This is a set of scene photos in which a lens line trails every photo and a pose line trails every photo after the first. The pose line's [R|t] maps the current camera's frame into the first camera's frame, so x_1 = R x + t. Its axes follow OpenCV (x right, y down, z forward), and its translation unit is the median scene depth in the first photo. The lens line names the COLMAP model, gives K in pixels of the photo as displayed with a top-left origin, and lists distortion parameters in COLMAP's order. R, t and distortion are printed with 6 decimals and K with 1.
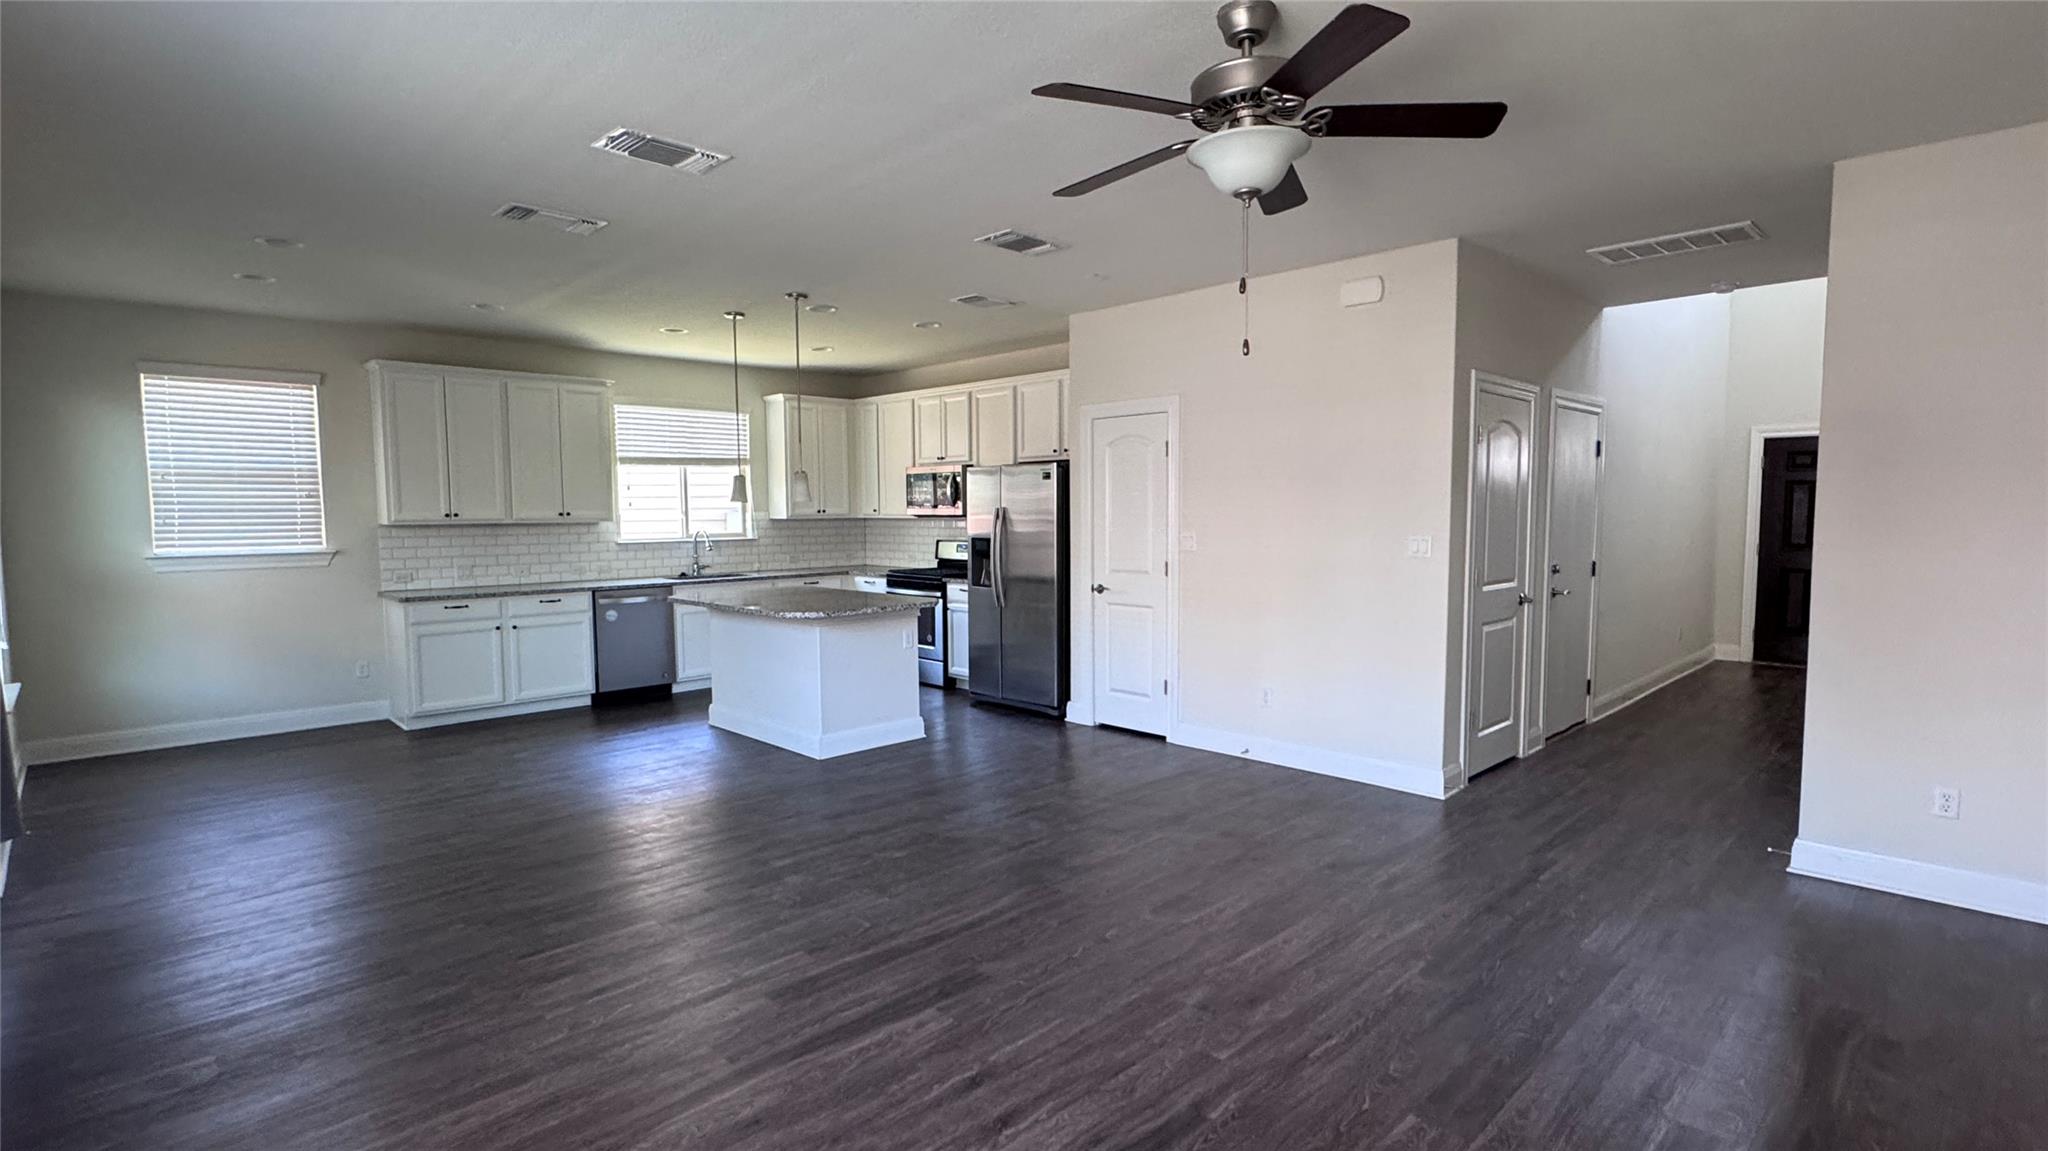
lens RADIAL K [[970.8, 0, 1022.9], [0, 970.8, 580.4], [0, 0, 1]] dist [-0.004395, 0.000638]
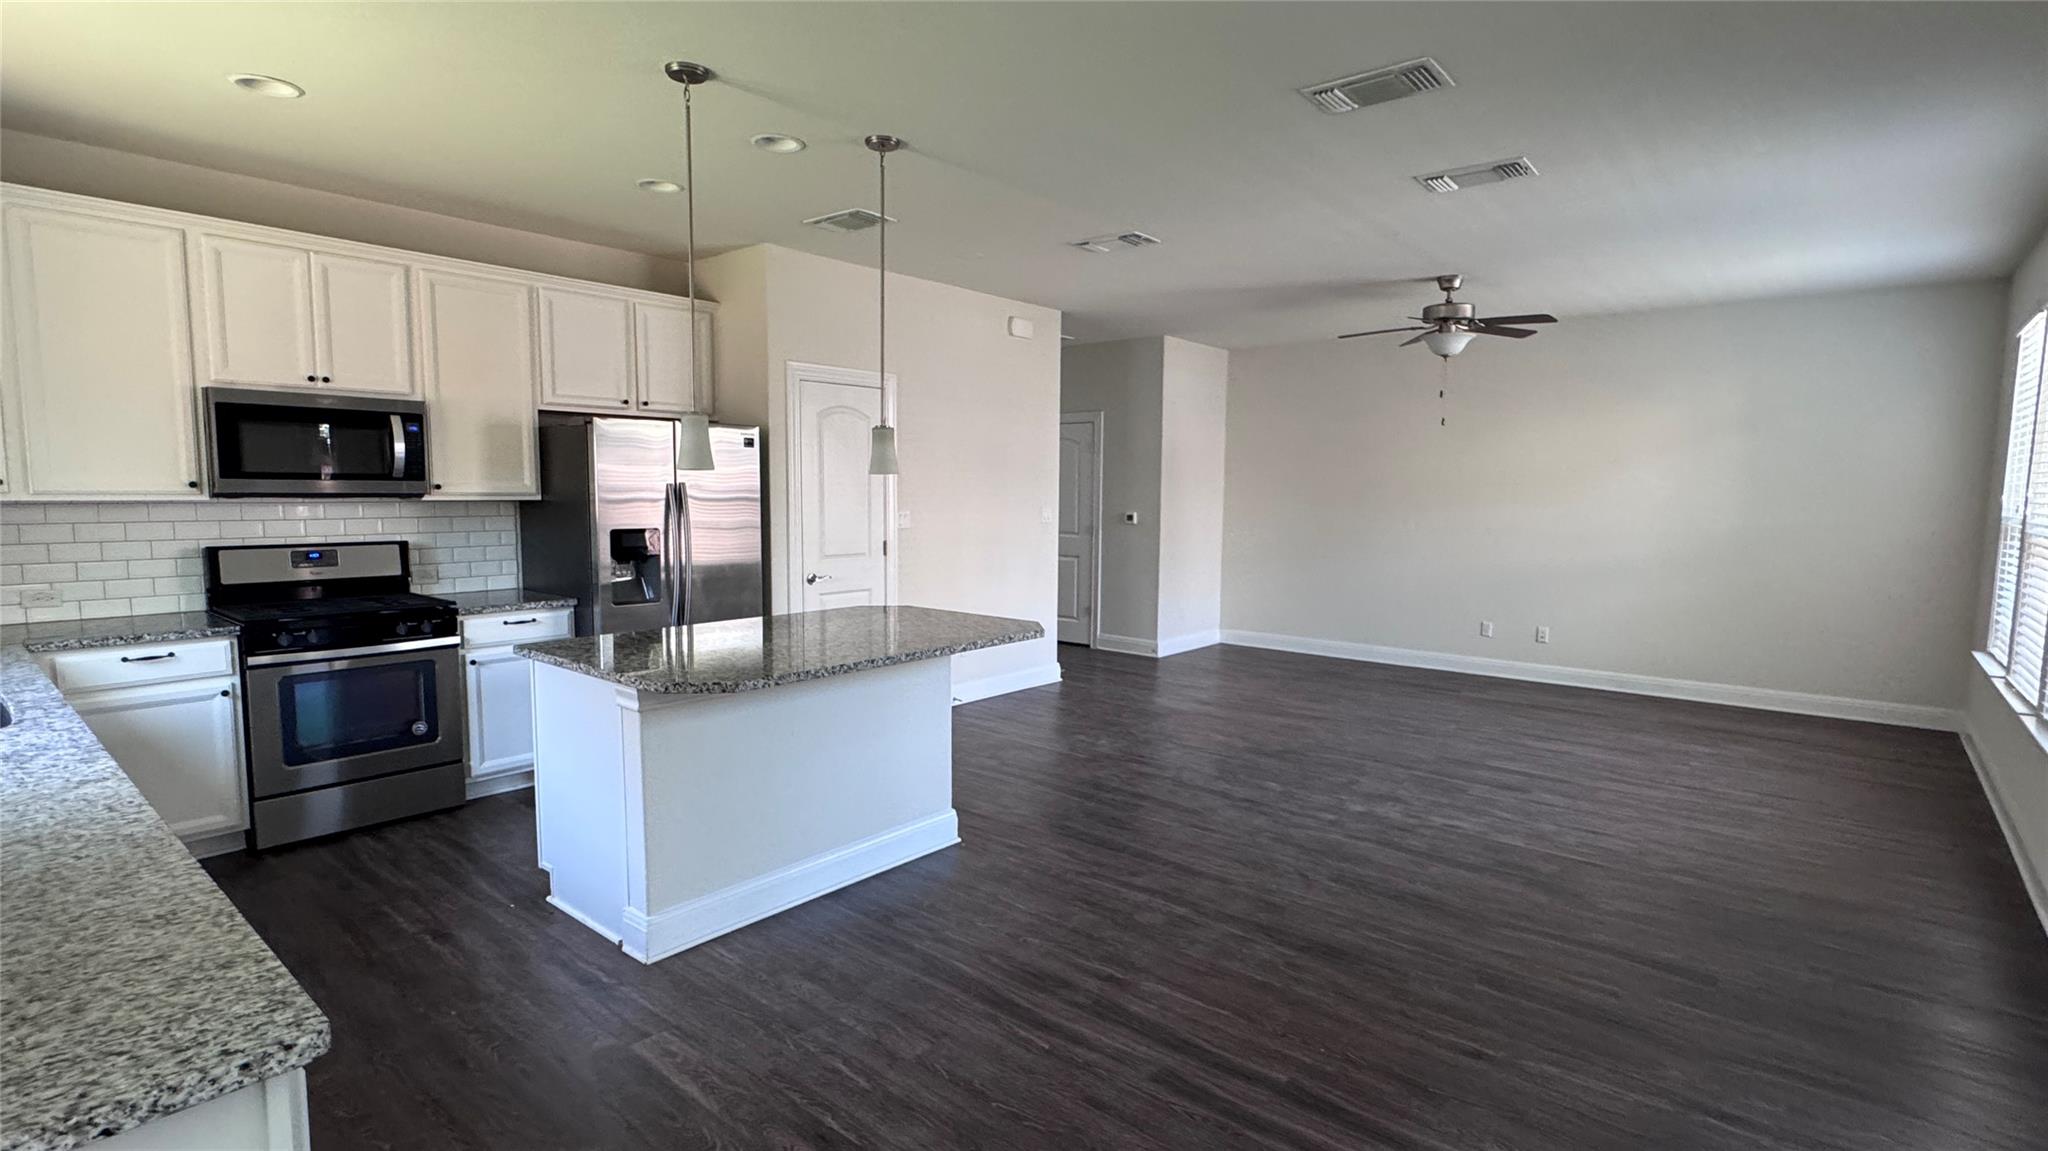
lens RADIAL K [[970.8, 0, 1027.3], [0, 970.8, 581.7], [0, 0, 1]] dist [-0.004395, 0.000638]
pose [[-0.098319, -0.092727, 0.990825, -0.884625], [0.064303, 0.992977, 0.099309, -0.069420], [-0.993075, 0.073477, -0.091666, 0.986496]]
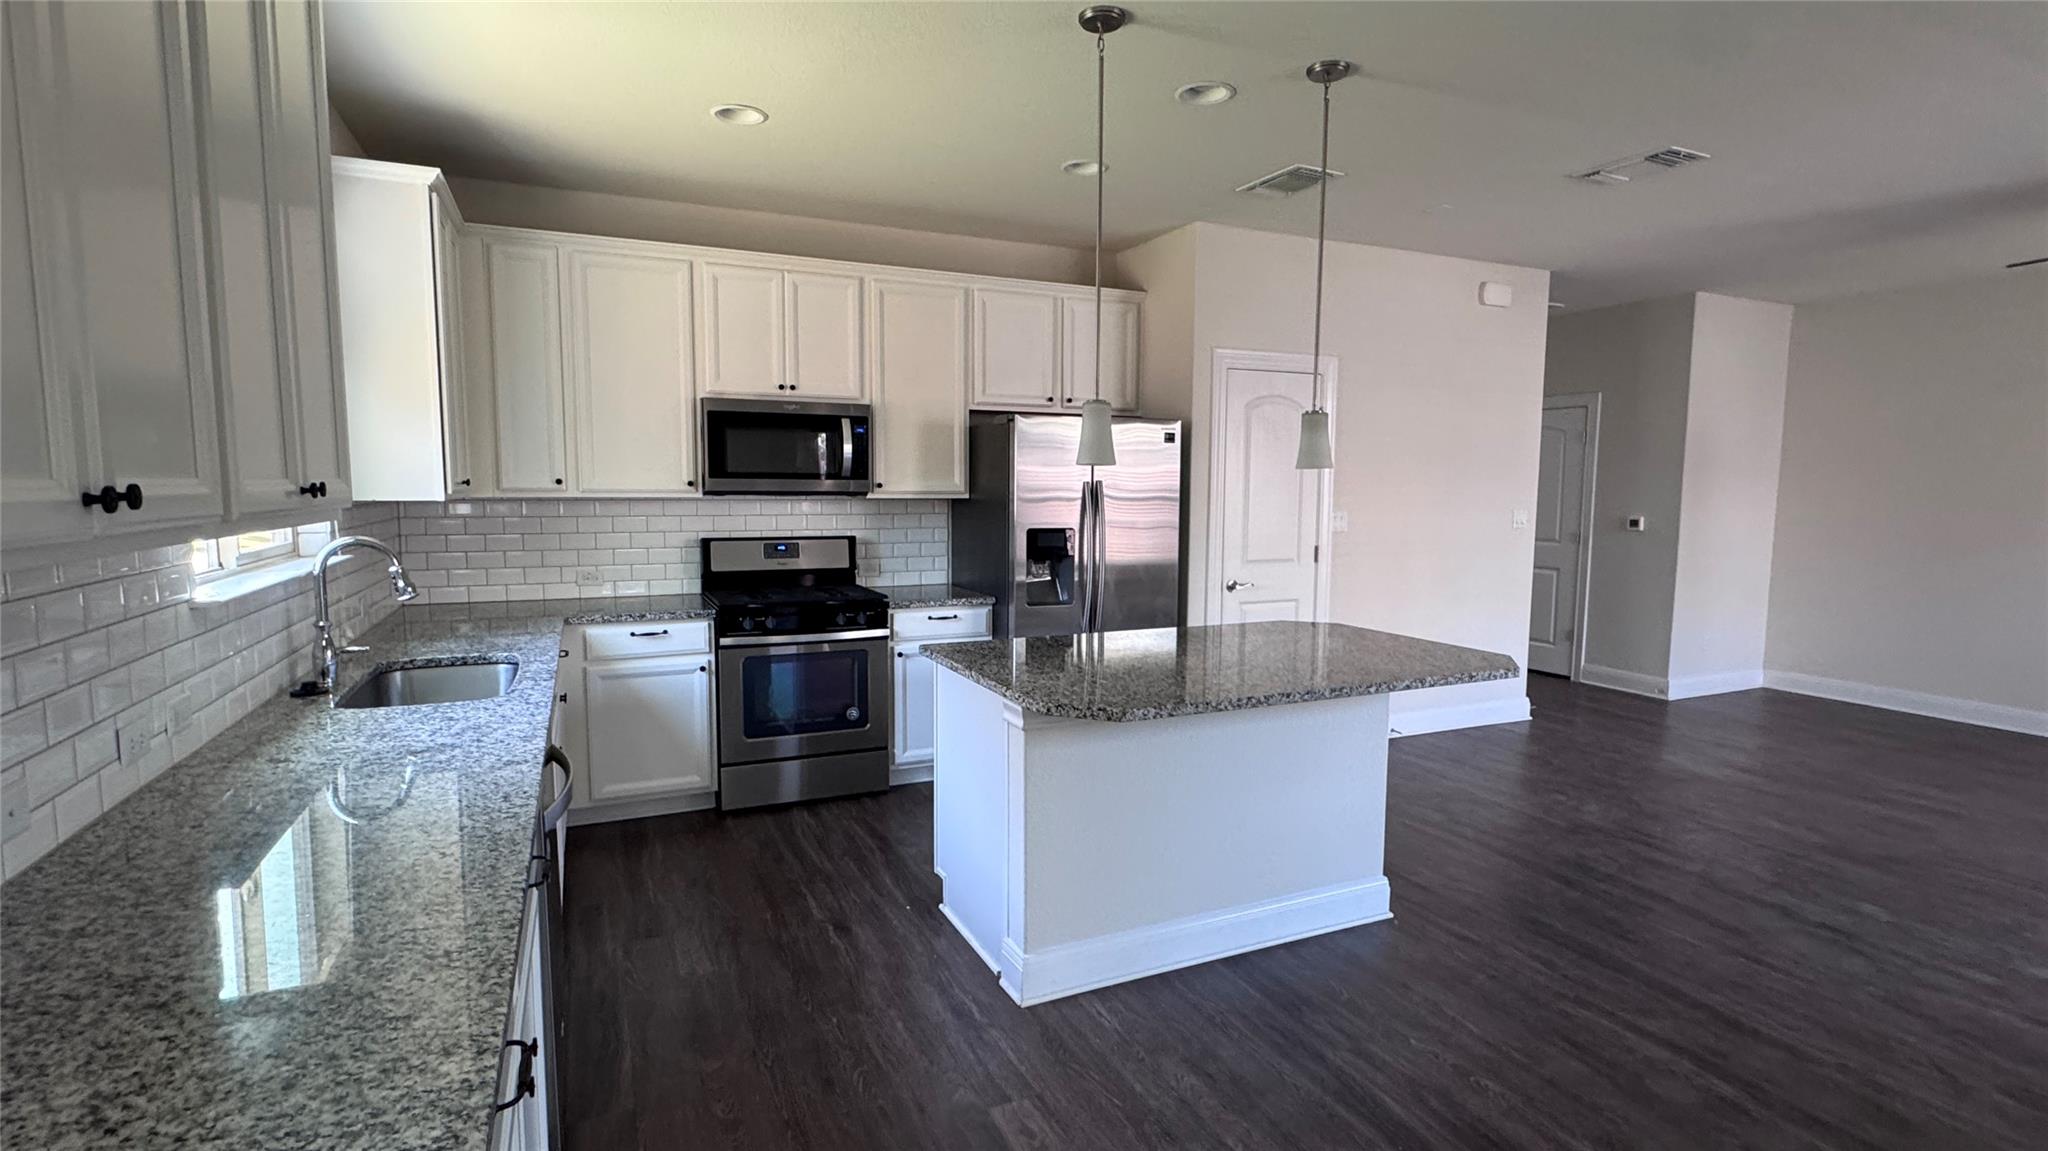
lens RADIAL K [[970.8, 0, 1026.0], [0, 970.8, 577.5], [0, 0, 1]] dist [-0.004395, 0.000638]
pose [[0.338072, -0.083434, 0.937414, -0.795669], [0.060963, 0.995912, 0.066655, -0.067845], [-0.939144, 0.034613, 0.341777, 0.984844]]
